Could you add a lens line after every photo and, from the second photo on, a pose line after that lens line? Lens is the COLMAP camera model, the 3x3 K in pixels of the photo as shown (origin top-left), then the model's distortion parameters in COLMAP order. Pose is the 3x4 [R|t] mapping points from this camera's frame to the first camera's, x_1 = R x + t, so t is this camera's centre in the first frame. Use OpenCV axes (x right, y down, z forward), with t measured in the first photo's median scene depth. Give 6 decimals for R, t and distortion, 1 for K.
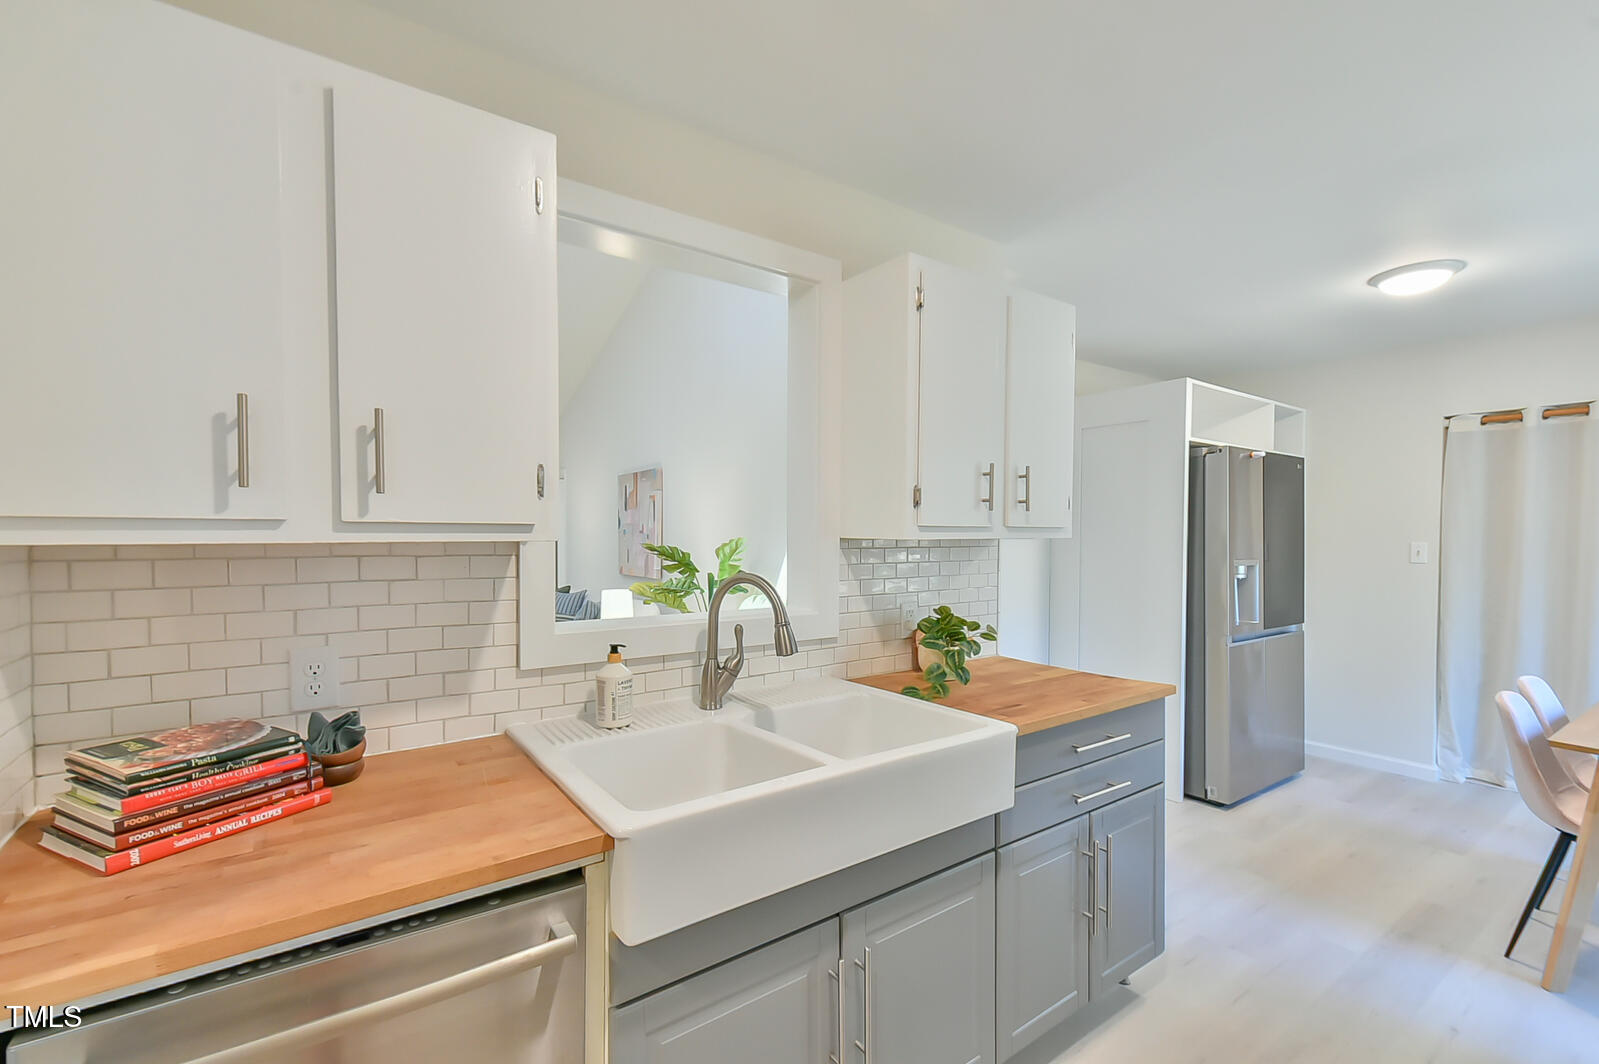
lens RADIAL K [[694.4, 0, 799.5], [0, 694.4, 551.1], [0, 0, 1]] dist [0.005070, -0.000478]
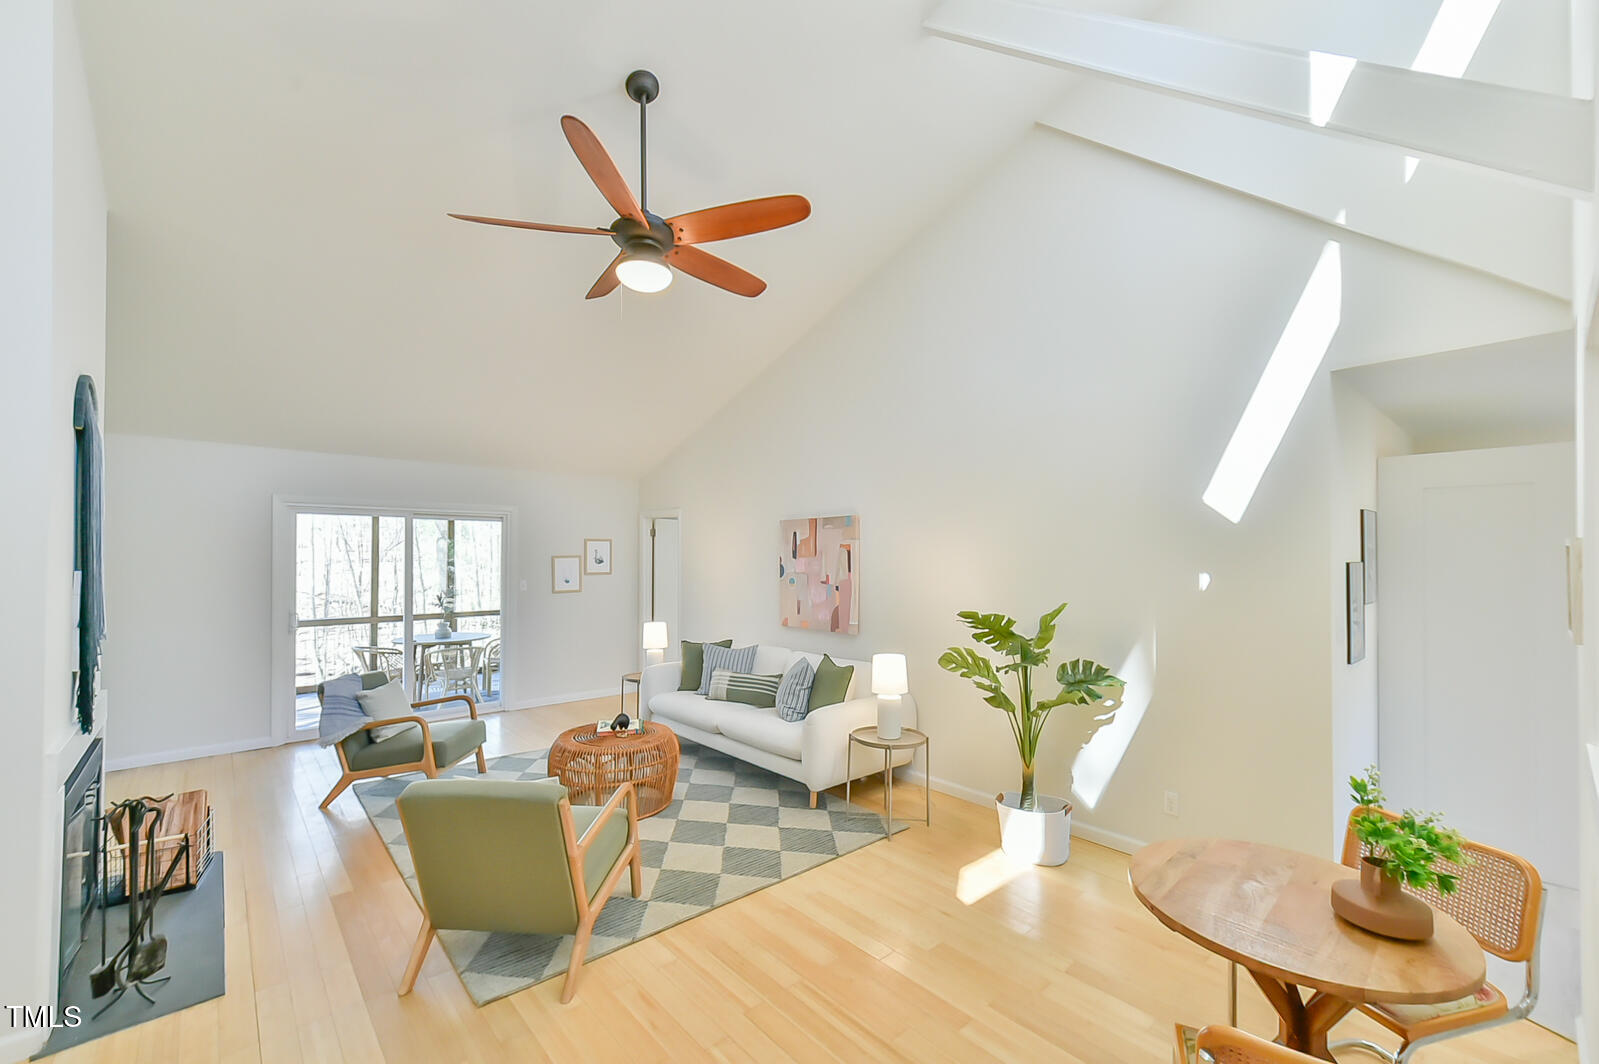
lens RADIAL K [[654.5, 0, 795.6], [0, 654.5, 551.5], [0, 0, 1]] dist [0.007118, 0.000562]
pose [[0.995108, 0.001978, 0.098772, -1.014672], [0.001308, 0.999448, -0.033192, -0.114827], [-0.098783, 0.033159, 0.994556, 0.380968]]
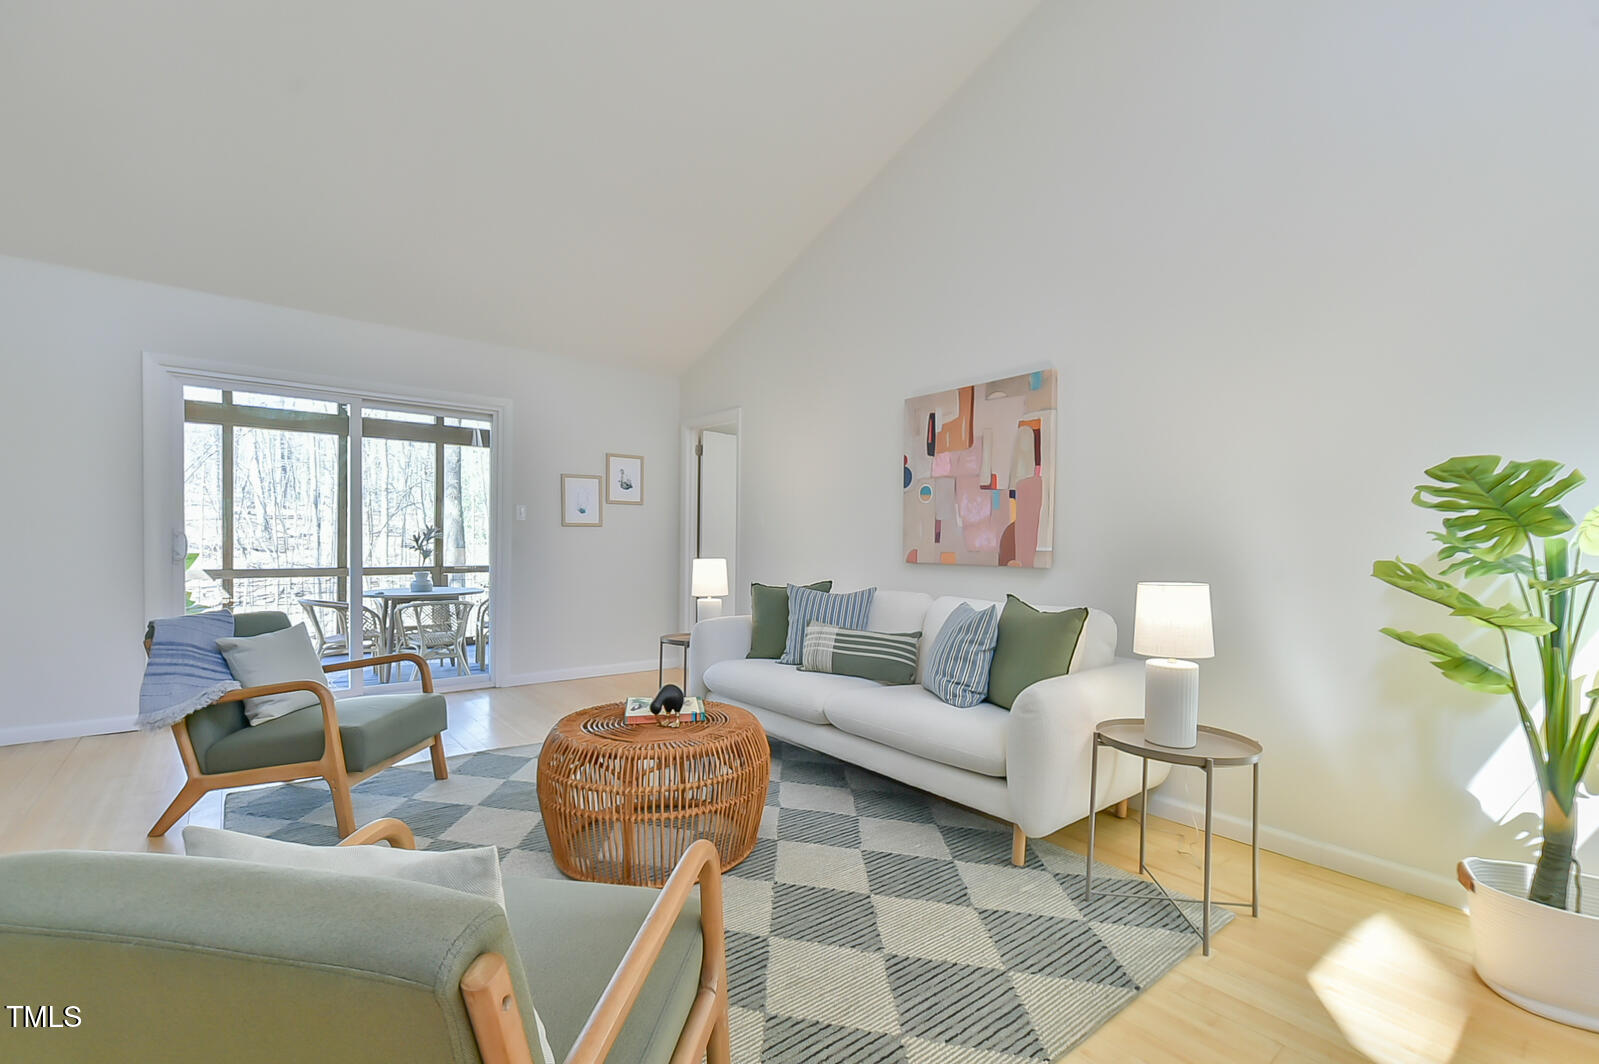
lens RADIAL K [[694.4, 0, 797.6], [0, 694.4, 557.9], [0, 0, 1]] dist [0.005070, -0.000478]
pose [[0.998489, 0.011386, 0.053765, -1.193769], [-0.011255, 0.999933, -0.002747, 0.098891], [-0.053792, 0.002138, 0.998550, 1.252681]]
